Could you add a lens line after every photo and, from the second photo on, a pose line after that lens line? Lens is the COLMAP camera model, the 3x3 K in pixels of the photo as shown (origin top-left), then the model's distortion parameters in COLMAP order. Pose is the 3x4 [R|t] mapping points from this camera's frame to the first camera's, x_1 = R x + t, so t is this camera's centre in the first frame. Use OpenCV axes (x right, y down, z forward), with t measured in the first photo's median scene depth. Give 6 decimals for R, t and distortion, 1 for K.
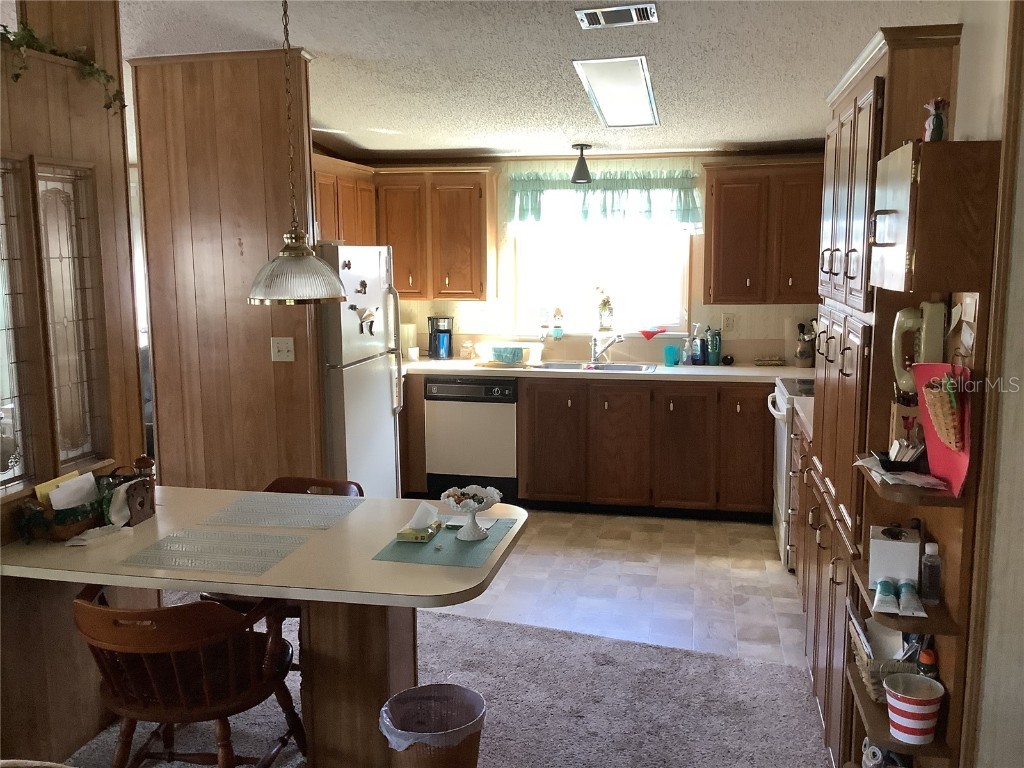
lens RADIAL K [[913.9, 0, 510.9], [0, 913.9, 378.7], [0, 0, 1]] dist [0.097070, -0.200411]
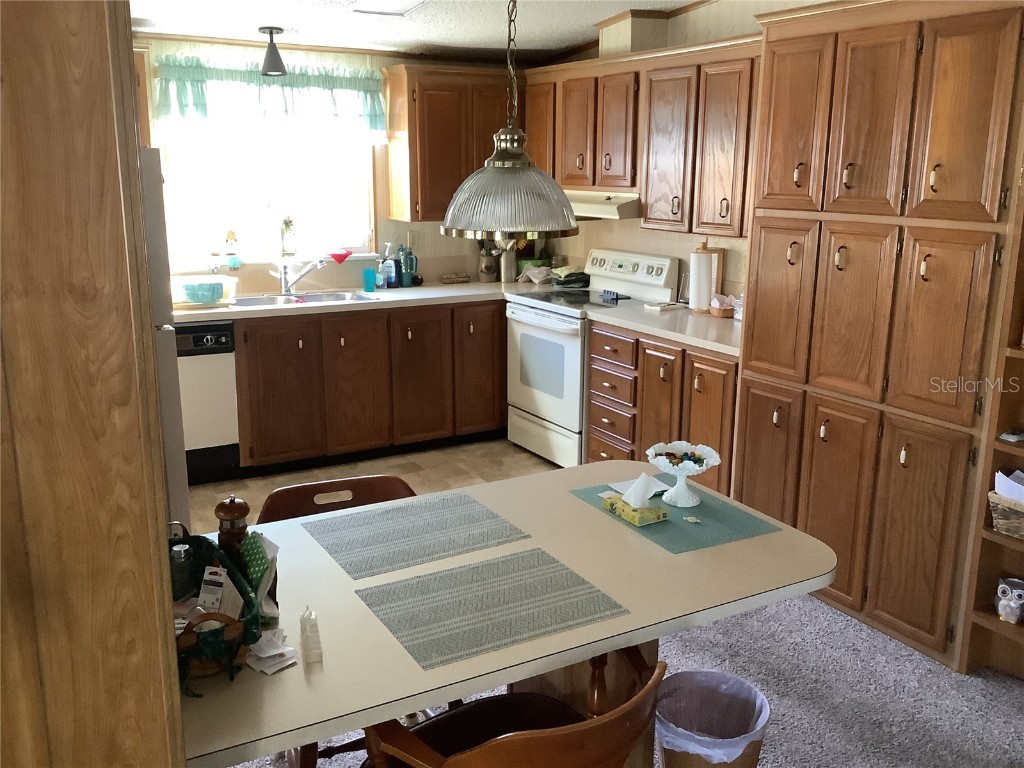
lens RADIAL K [[913.9, 0, 510.9], [0, 913.9, 378.7], [0, 0, 1]] dist [0.097070, -0.200411]
pose [[0.742518, -0.141582, 0.654692, -0.334693], [0.080372, 0.989176, 0.122764, -0.028890], [-0.664987, -0.038536, 0.745860, 0.226961]]
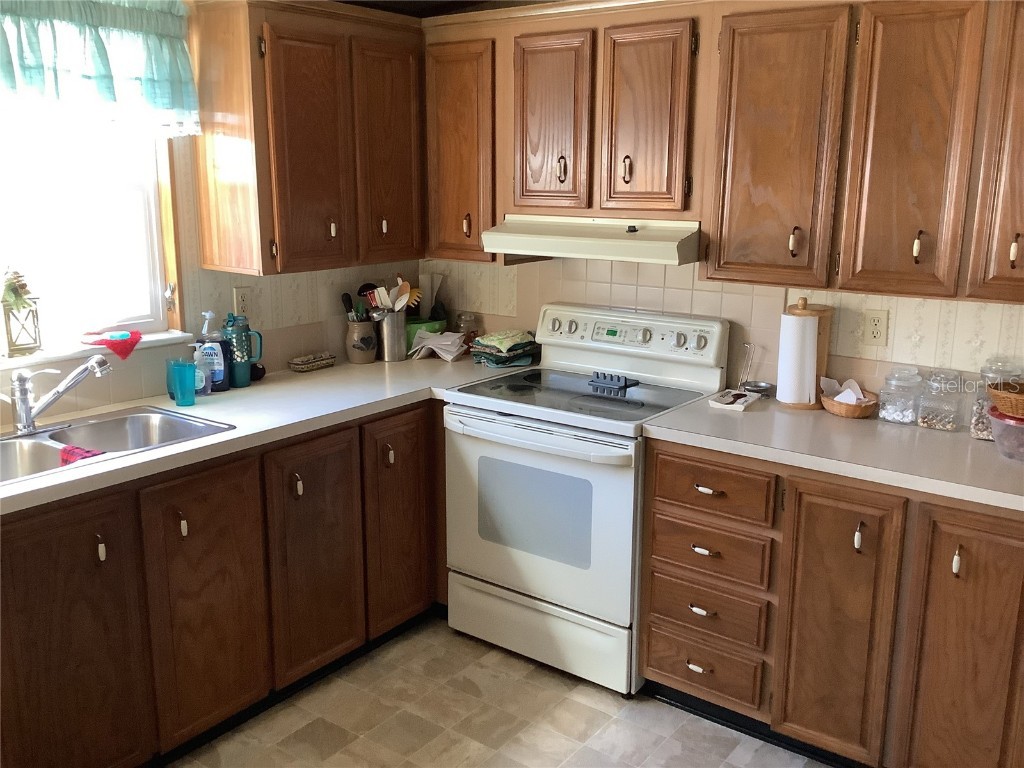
lens RADIAL K [[913.9, 0, 510.9], [0, 913.9, 378.7], [0, 0, 1]] dist [0.097070, -0.200411]
pose [[0.425336, -0.183323, 0.886274, -0.192835], [0.113333, 0.982351, 0.148806, -0.082544], [-0.897911, 0.037151, 0.438606, 0.631275]]
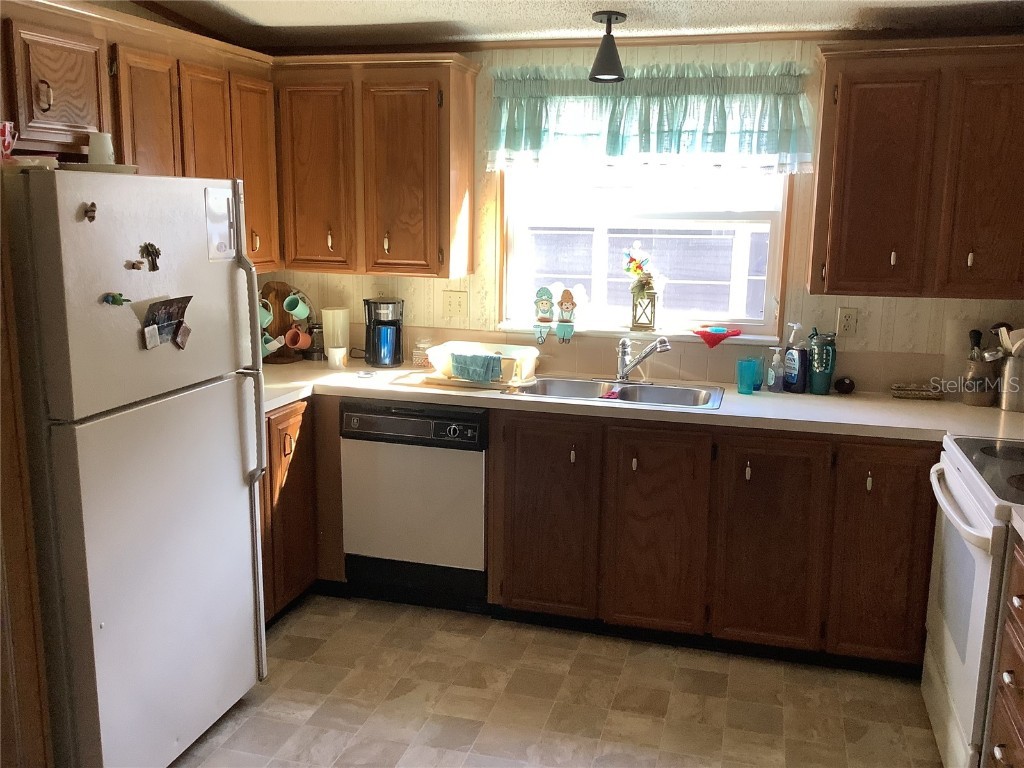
lens RADIAL K [[913.9, 0, 510.9], [0, 913.9, 378.7], [0, 0, 1]] dist [0.097070, -0.200411]
pose [[0.997541, 0.030633, -0.063044, 0.057048], [-0.027561, 0.998417, 0.049028, -0.049320], [0.064446, -0.047170, 0.996806, 0.389704]]
